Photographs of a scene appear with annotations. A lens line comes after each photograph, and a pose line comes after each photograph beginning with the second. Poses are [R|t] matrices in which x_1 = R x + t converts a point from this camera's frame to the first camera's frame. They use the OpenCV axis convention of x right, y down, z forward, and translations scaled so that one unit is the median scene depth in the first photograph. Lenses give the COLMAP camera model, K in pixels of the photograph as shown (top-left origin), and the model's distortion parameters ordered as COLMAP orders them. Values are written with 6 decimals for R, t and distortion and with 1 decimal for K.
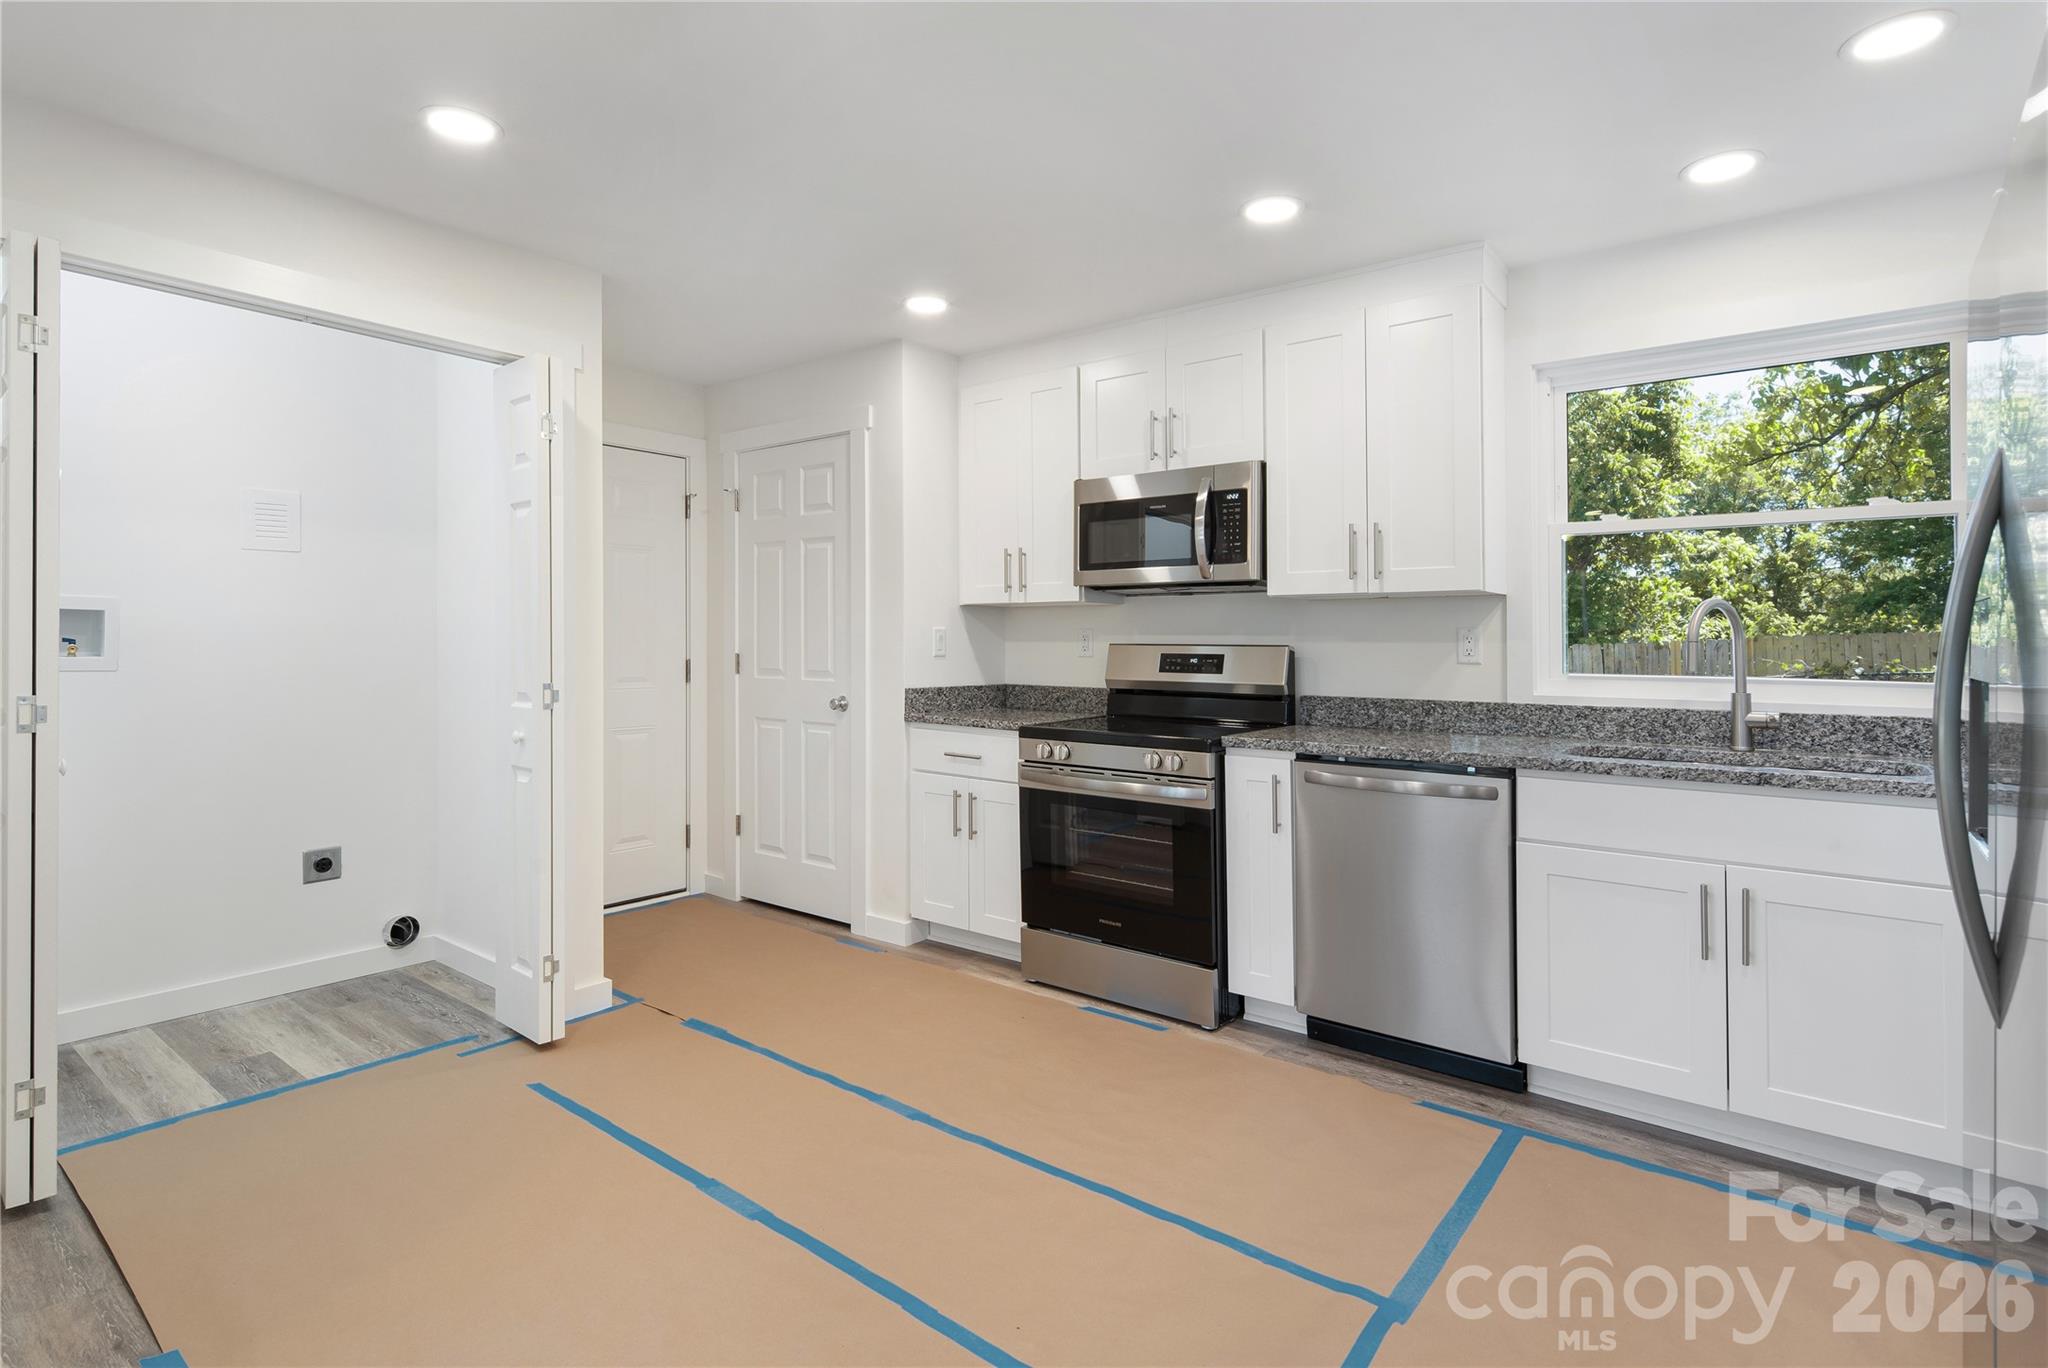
lens RADIAL K [[1013.8, 0, 1023.8], [0, 1013.8, 665.8], [0, 0, 1]] dist [0.000816, -0.000340]
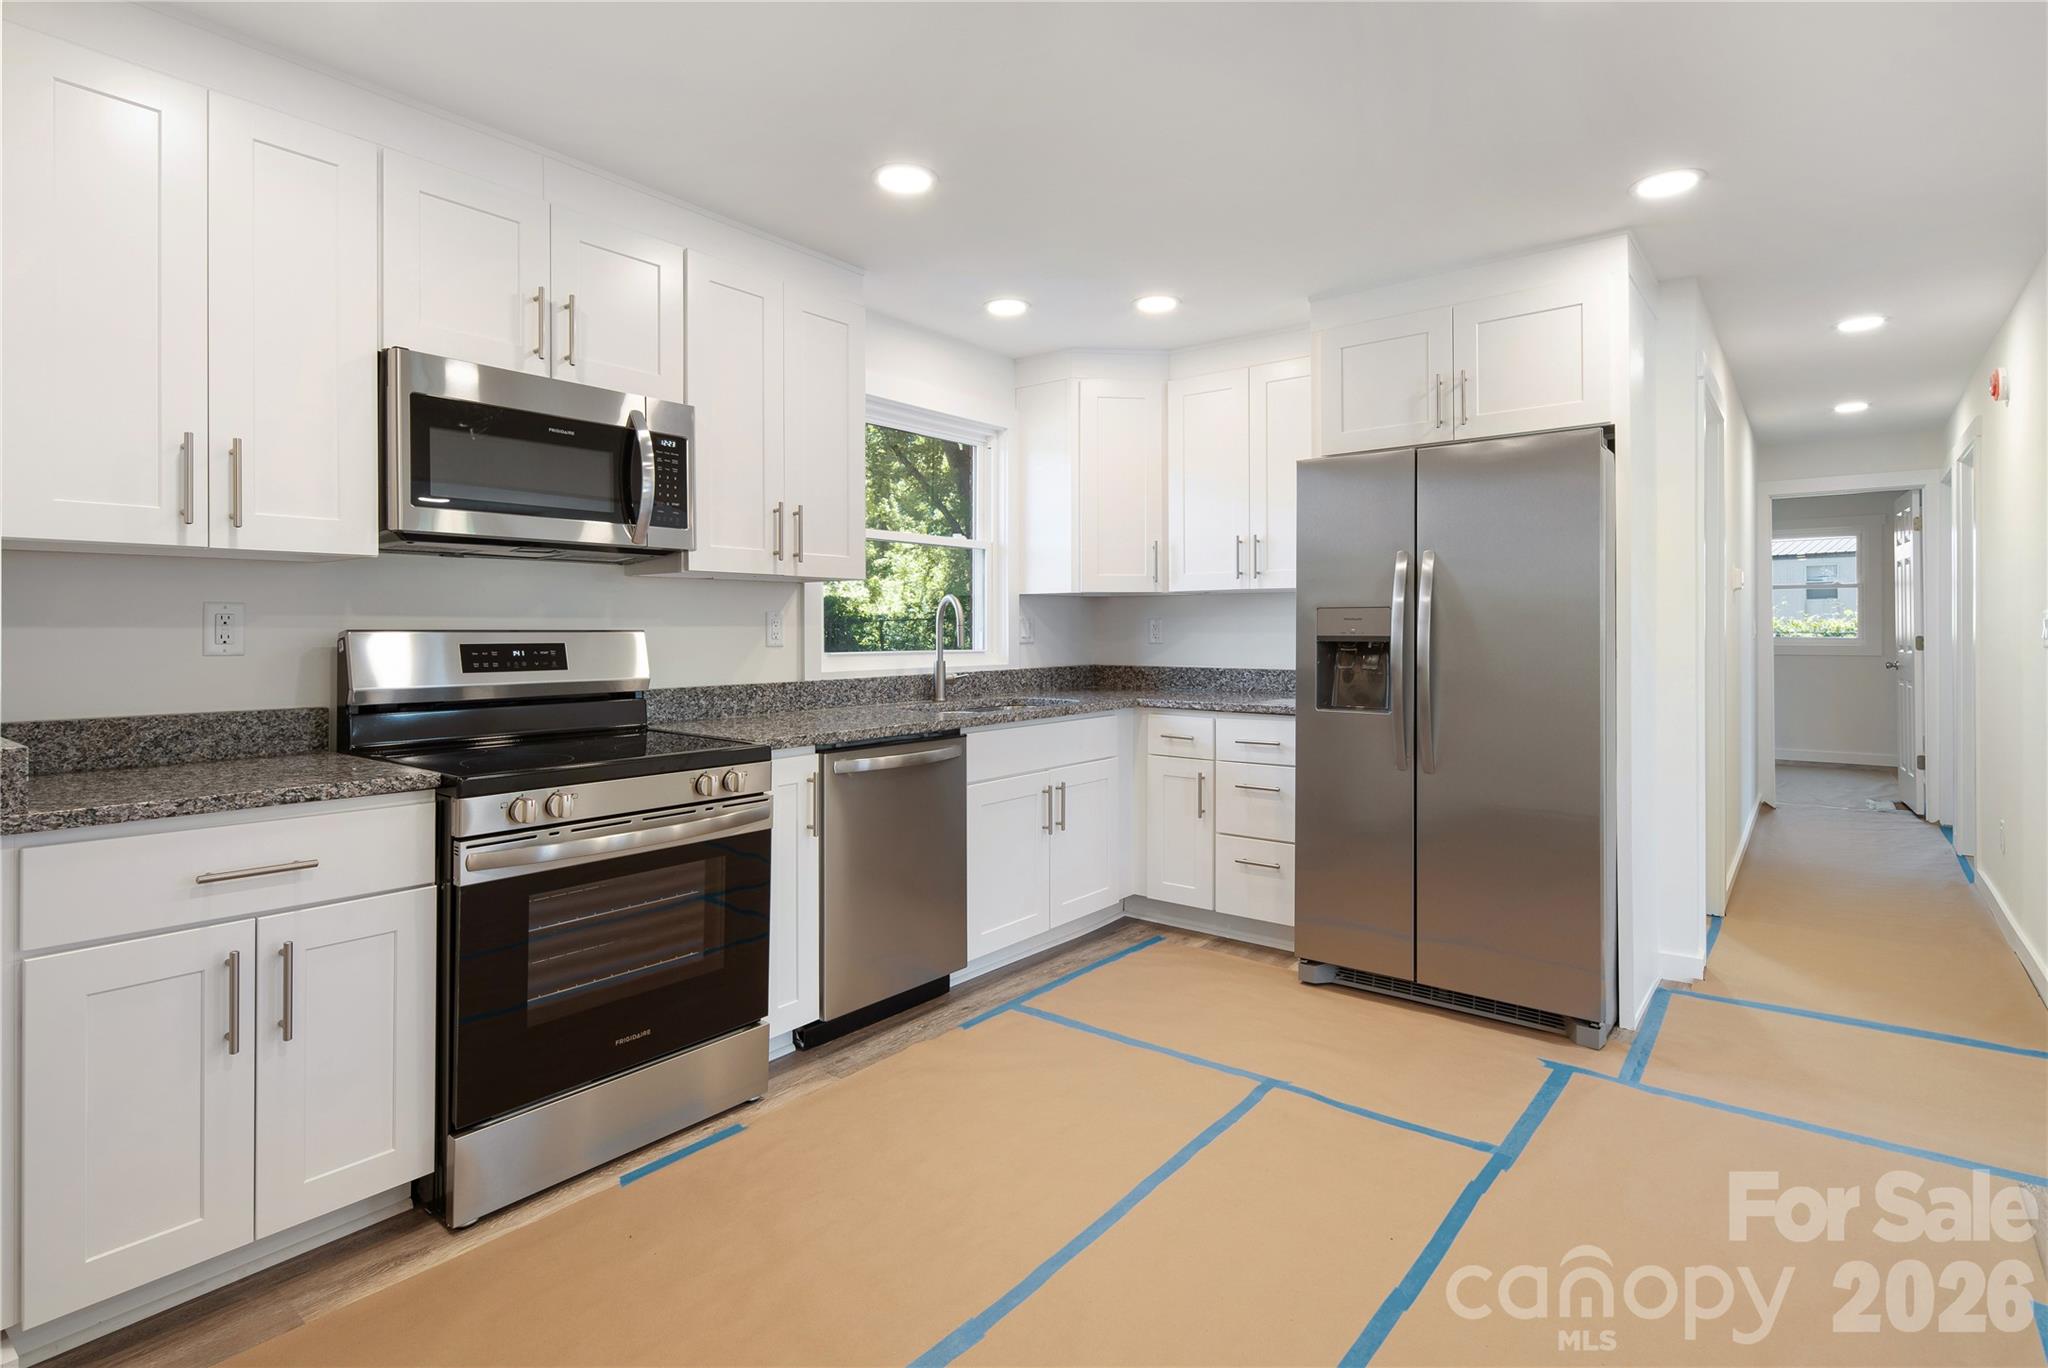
lens RADIAL K [[1009.4, 0, 1029.8], [0, 1009.4, 631.9], [0, 0, 1]] dist [0.000765, -0.000900]
pose [[-0.004517, -0.008428, 0.999954, -0.586882], [0.023808, 0.999680, 0.008533, -0.019093], [-0.999706, 0.023846, -0.004315, 0.719887]]
